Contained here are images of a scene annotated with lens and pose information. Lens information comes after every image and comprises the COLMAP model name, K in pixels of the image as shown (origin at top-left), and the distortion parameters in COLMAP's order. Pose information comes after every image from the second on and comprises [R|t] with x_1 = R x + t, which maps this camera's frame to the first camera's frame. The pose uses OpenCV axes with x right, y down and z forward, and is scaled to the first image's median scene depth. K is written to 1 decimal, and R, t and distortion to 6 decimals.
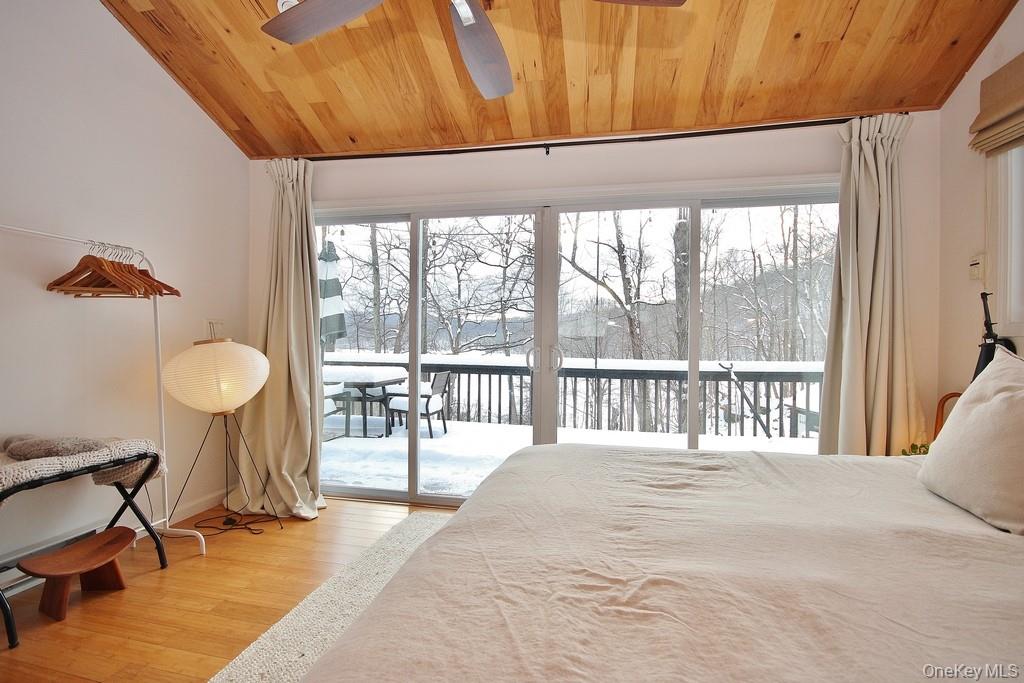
lens RADIAL K [[500.4, 0, 512.3], [0, 500.4, 348.9], [0, 0, 1]] dist [0.003896, 0.000930]
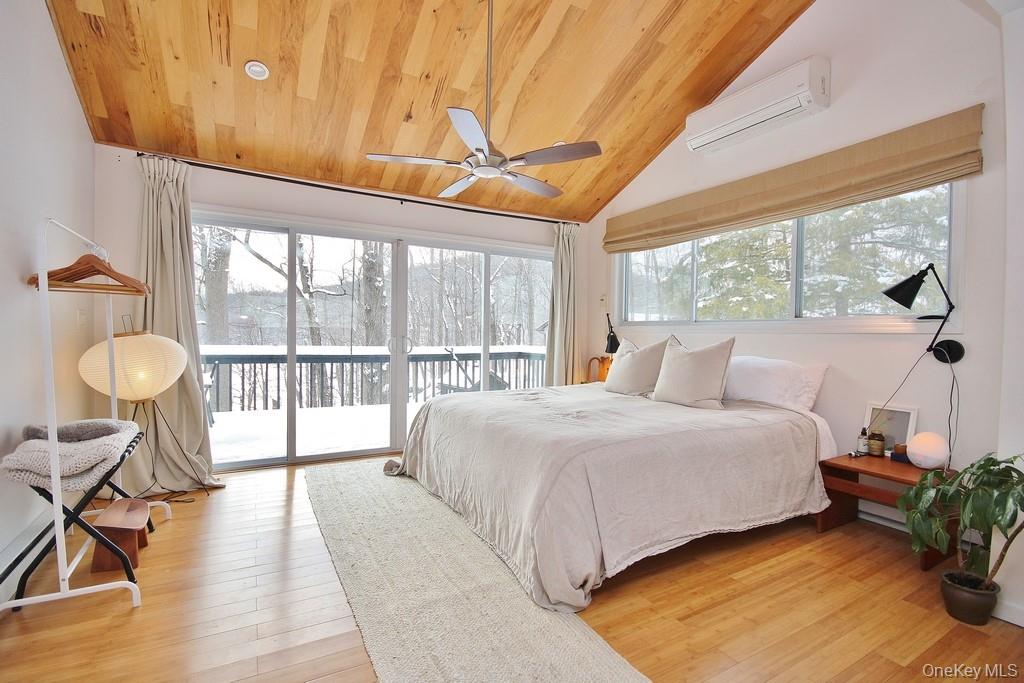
lens RADIAL K [[476.5, 0, 512.0], [0, 476.5, 341.5], [0, 0, 1]] dist [-0.001757, -0.000163]
pose [[0.761005, -0.003355, 0.648738, -0.553678], [-0.005850, 0.999910, 0.012033, -0.012655], [-0.648720, -0.012952, 0.760917, -0.244239]]
